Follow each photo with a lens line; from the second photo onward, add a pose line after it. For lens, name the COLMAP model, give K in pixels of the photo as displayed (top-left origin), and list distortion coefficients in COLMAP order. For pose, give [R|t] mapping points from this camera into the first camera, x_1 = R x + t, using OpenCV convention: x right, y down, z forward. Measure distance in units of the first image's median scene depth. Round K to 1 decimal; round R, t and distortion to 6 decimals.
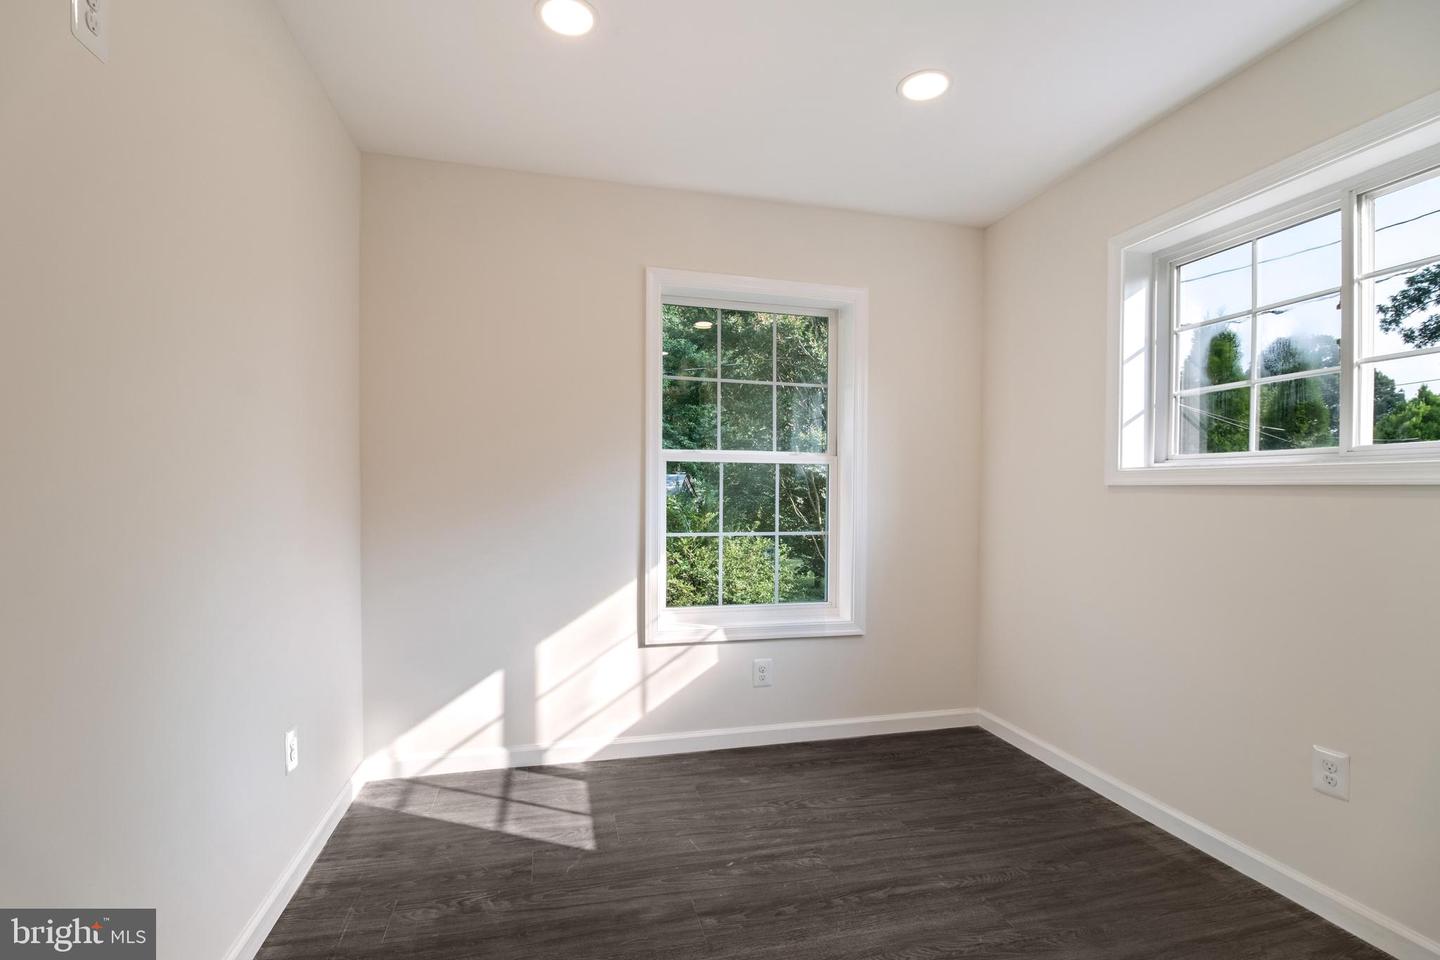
lens RADIAL K [[639.6, 0, 700.0], [0, 639.6, 483.8], [0, 0, 1]] dist [0.002862, -0.010683]
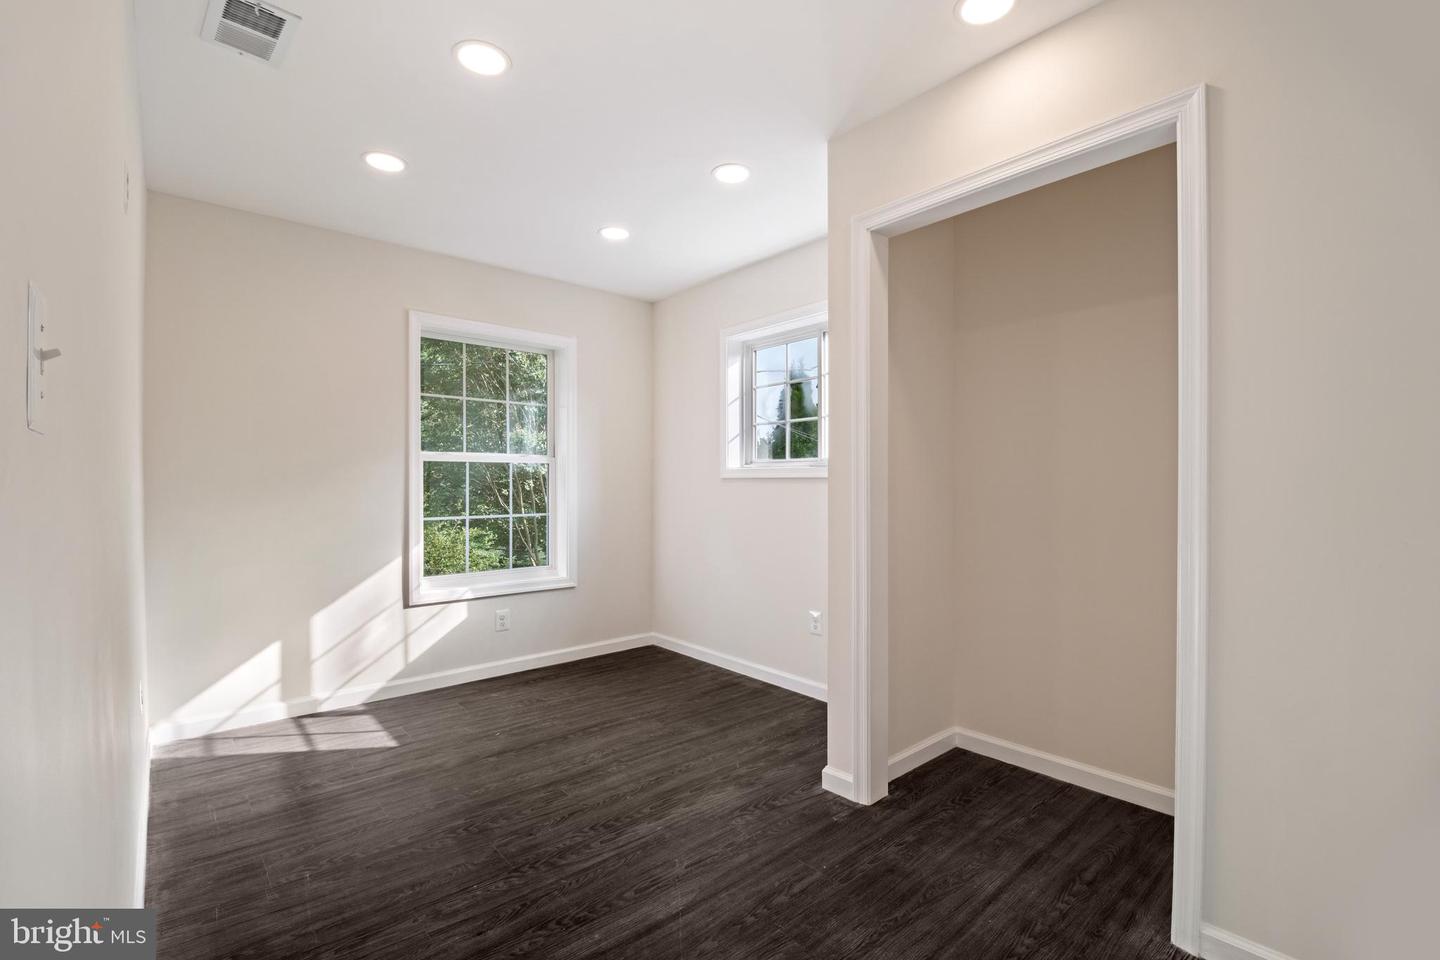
lens RADIAL K [[639.6, 0, 700.0], [0, 639.6, 483.8], [0, 0, 1]] dist [0.002862, -0.010683]
pose [[0.889080, -0.016043, 0.457470, -0.157336], [0.009508, 0.999817, 0.016584, -0.009334], [-0.457652, -0.010395, 0.889070, -0.411727]]
